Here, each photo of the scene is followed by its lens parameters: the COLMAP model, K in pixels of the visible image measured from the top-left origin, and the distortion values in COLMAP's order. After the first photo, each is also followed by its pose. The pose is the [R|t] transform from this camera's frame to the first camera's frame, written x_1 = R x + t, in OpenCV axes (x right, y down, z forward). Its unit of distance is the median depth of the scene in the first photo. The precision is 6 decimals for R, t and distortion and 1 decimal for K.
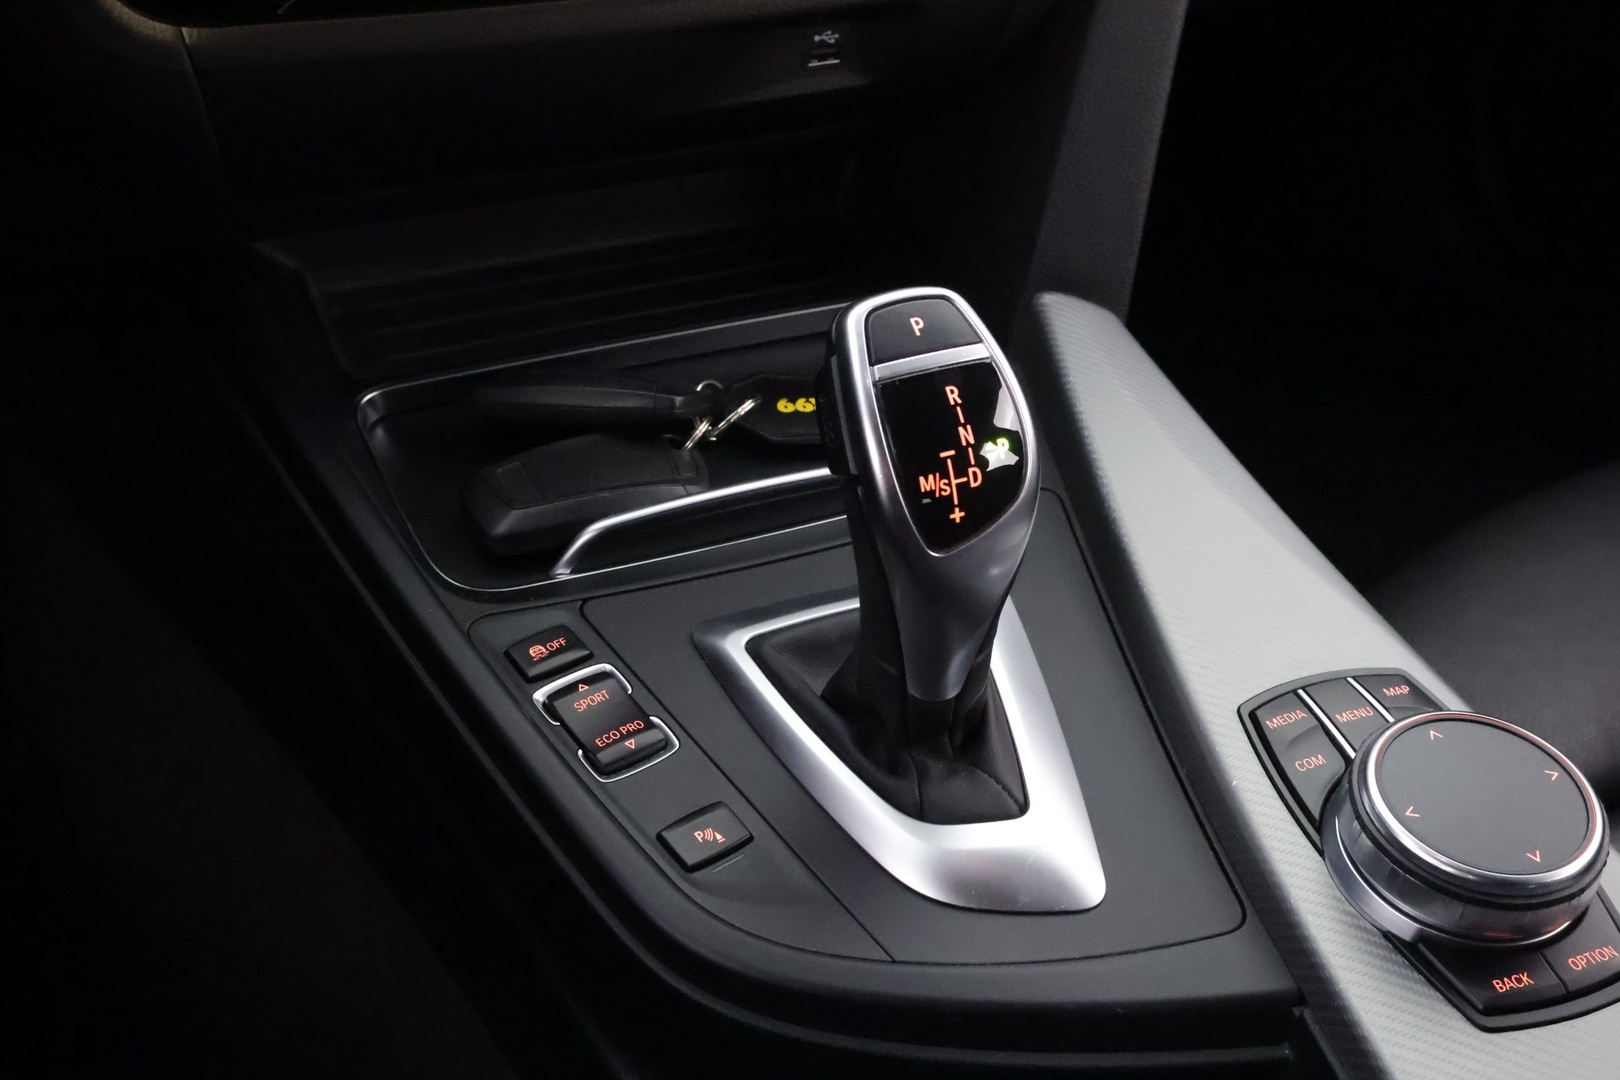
lens RADIAL K [[1685.9, 0, 810.0], [0, 1685.9, 540.0], [0, 0, 1]] dist [-0.009015, 0.013639]
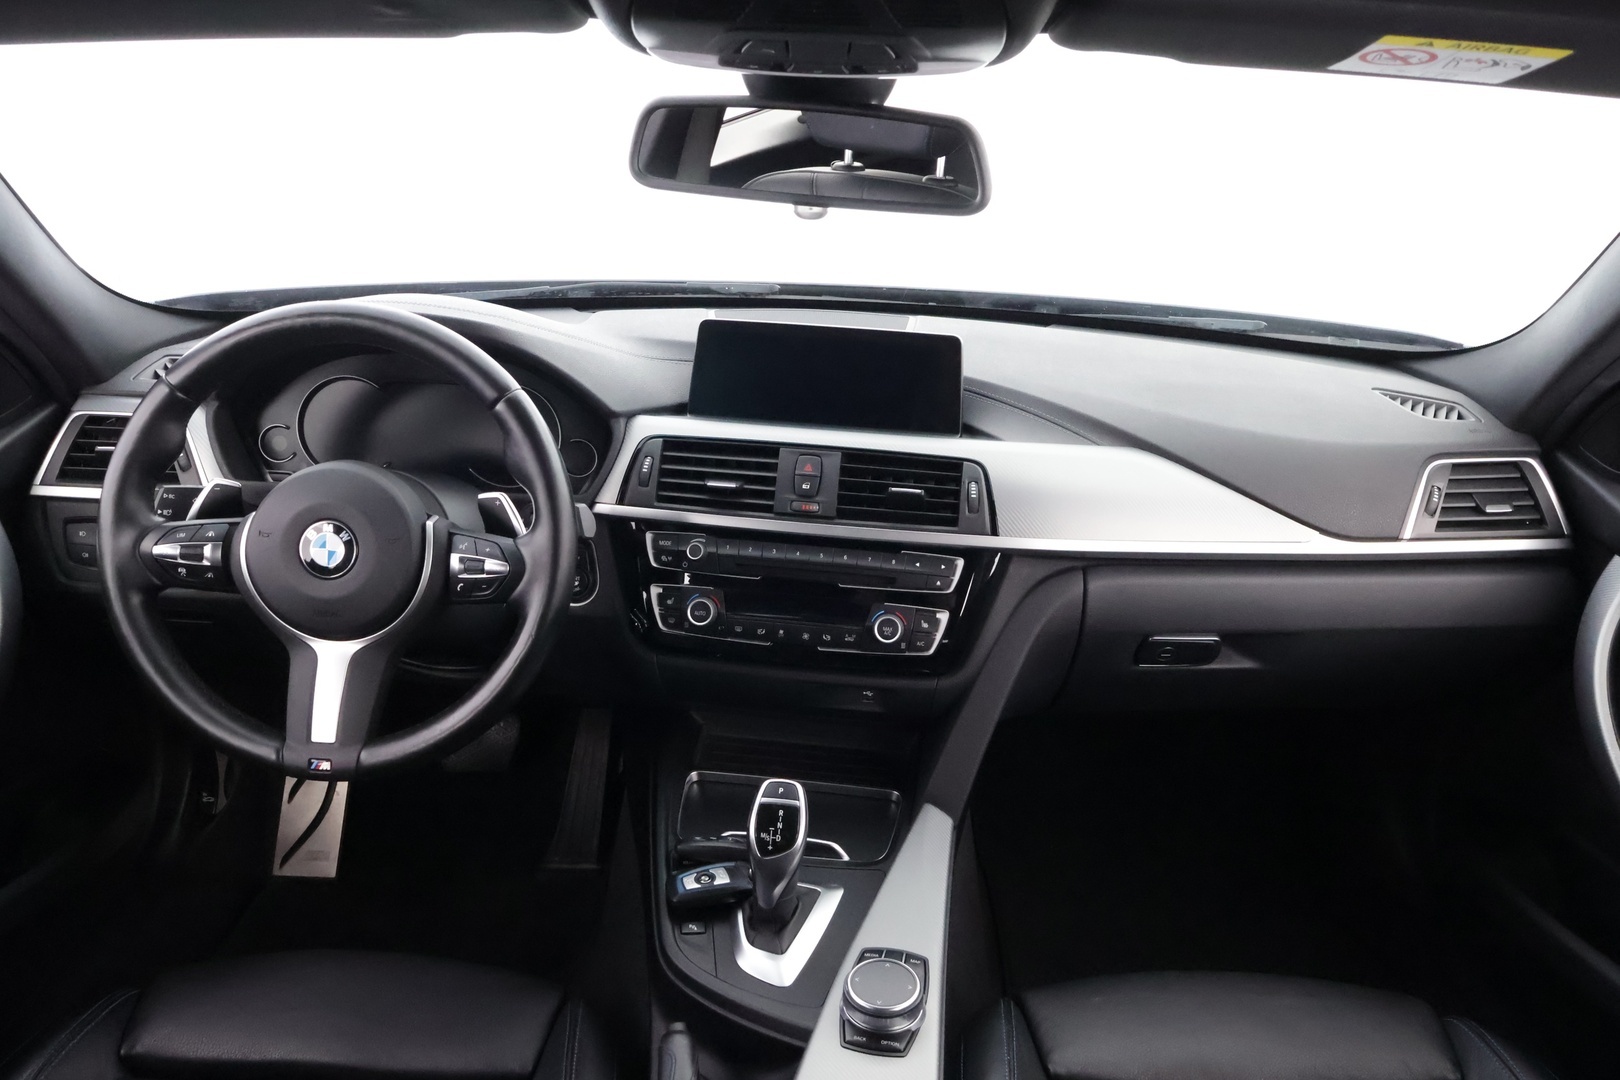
lens RADIAL K [[1445.2, 0, 810.0], [0, 1445.2, 540.0], [0, 0, 1]] dist [0.003051, 0.000249]
pose [[0.862663, 0.190768, -0.468423, 1.383754], [-0.313815, 0.928199, -0.199918, -0.032701], [0.396652, 0.319460, 0.860589, -1.639825]]
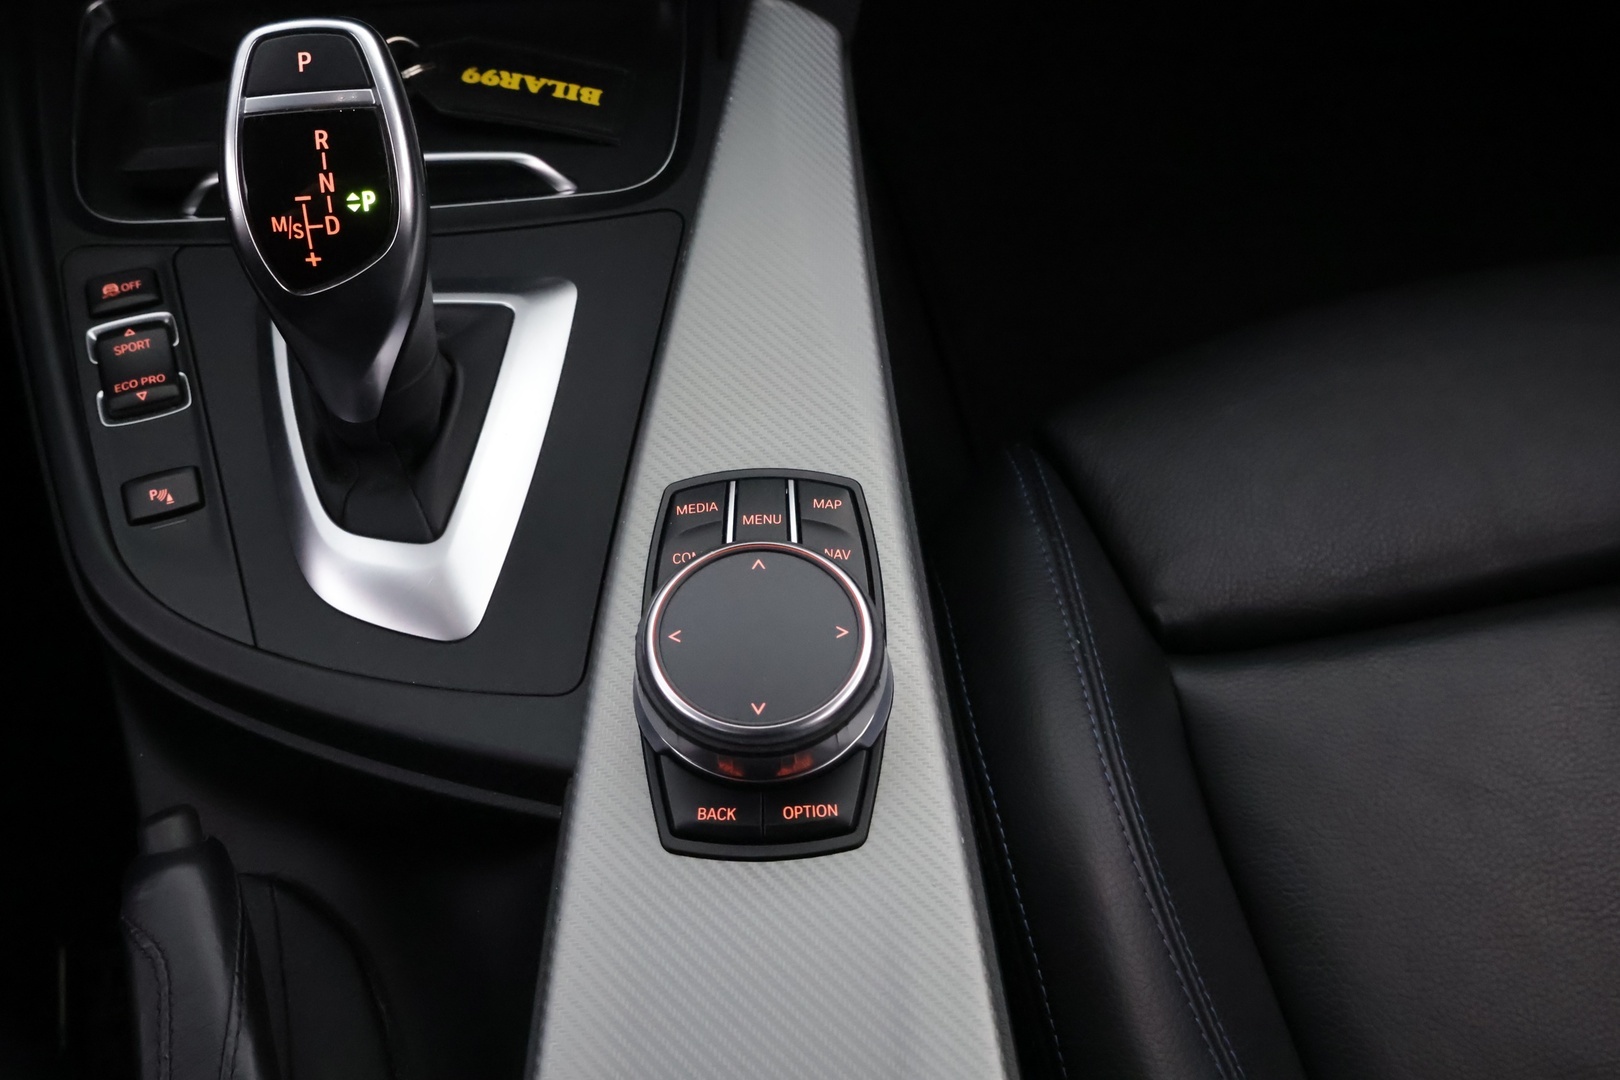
lens RADIAL K [[1685.9, 0, 810.0], [0, 1685.9, 540.0], [0, 0, 1]] dist [-0.009015, 0.013639]
pose [[0.951853, 0.225122, -0.208076, 0.621973], [-0.159953, 0.943761, 0.289362, -0.197001], [0.261516, -0.242148, 0.934331, 0.082368]]
